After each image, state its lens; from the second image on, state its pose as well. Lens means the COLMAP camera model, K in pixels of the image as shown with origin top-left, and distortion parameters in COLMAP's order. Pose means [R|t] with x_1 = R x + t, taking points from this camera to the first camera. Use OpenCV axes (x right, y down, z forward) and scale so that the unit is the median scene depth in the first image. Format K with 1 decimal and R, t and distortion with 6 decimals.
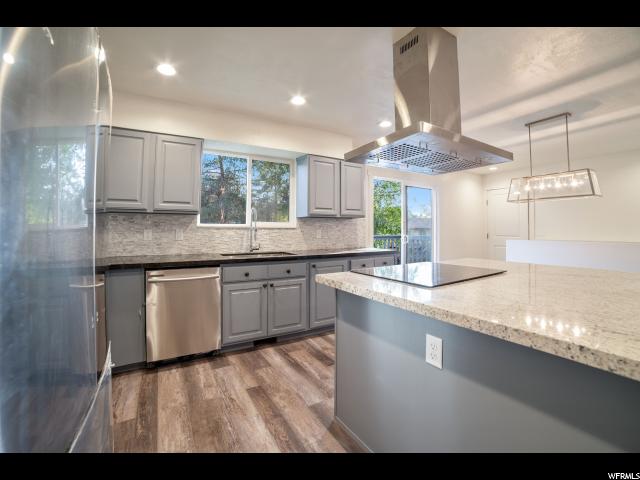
lens RADIAL K [[271.4, 0, 313.1], [0, 271.4, 233.8], [0, 0, 1]] dist [-0.019627, -0.000135]
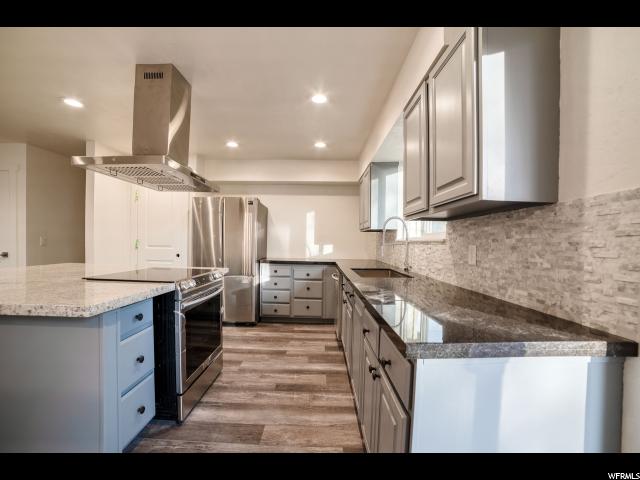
lens RADIAL K [[271.4, 0, 319.5], [0, 271.4, 242.8], [0, 0, 1]] dist [-0.019627, -0.000135]
pose [[-0.495717, -0.006283, -0.868461, 0.795090], [-0.016408, 0.999863, 0.002133, -0.025353], [0.868329, 0.015307, -0.495752, 1.543354]]
